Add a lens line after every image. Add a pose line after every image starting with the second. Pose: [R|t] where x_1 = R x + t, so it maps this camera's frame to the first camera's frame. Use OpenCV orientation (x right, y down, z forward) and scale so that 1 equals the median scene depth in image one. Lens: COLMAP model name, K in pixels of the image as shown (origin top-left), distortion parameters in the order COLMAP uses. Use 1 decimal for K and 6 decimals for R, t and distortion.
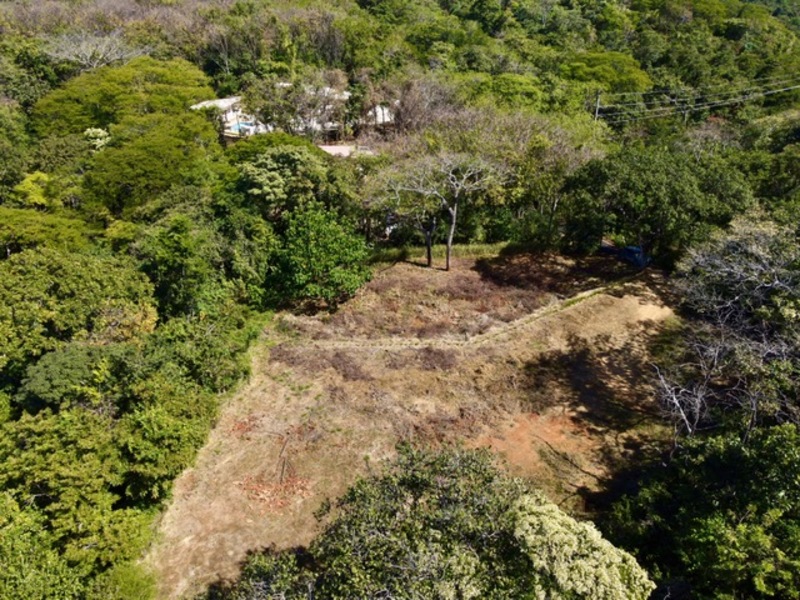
lens RADIAL K [[585.9, 0, 400.7], [0, 585.9, 297.5], [0, 0, 1]] dist [0.014648, 0.011542]
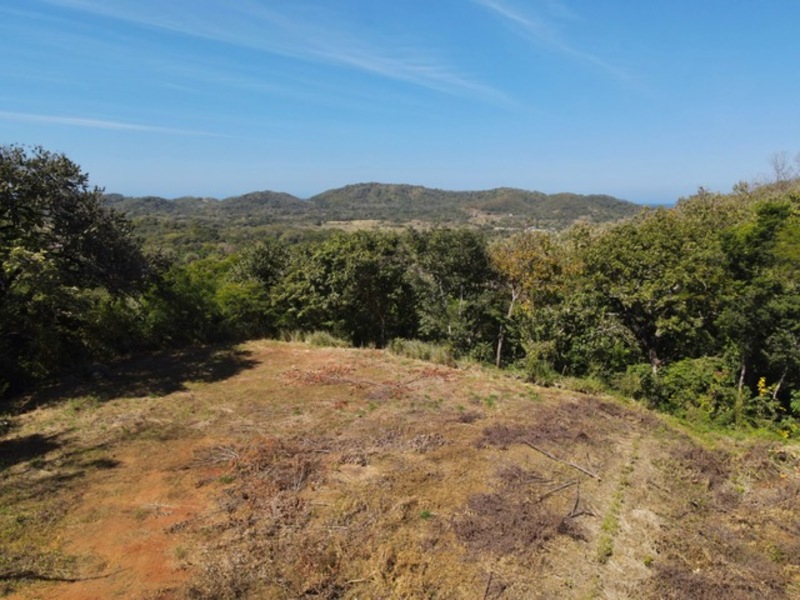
lens RADIAL K [[585.9, 0, 400.1], [0, 585.9, 297.7], [0, 0, 1]] dist [0.014648, 0.011542]
pose [[-0.437020, 0.138425, -0.888736, 0.315635], [-0.426536, 0.838024, 0.340268, -0.083902], [0.791884, 0.527782, -0.307190, 0.799104]]
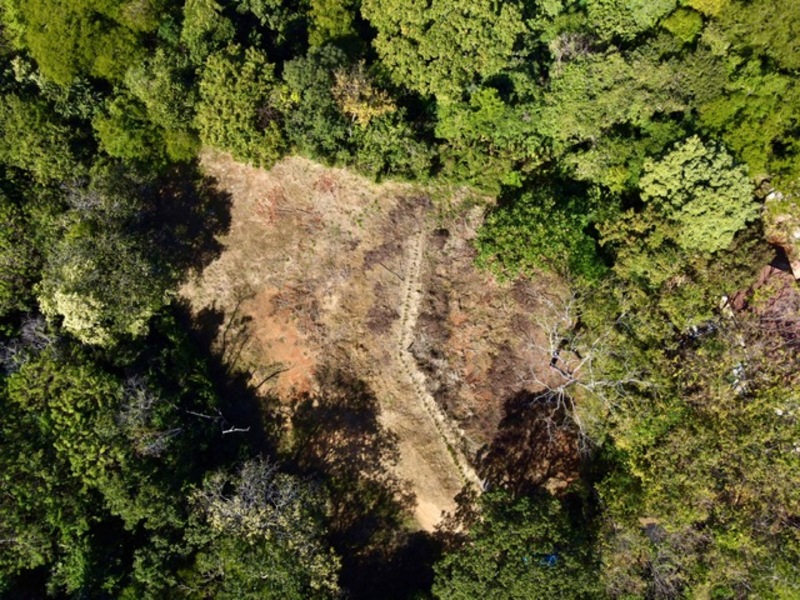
lens RADIAL K [[585.9, 0, 395.1], [0, 585.9, 297.8], [0, 0, 1]] dist [0.014648, 0.011542]
pose [[-0.141259, 0.989537, 0.029382, -0.027953], [-0.465867, -0.092633, 0.879993, -0.888611], [0.873507, 0.110618, 0.474078, 0.309784]]
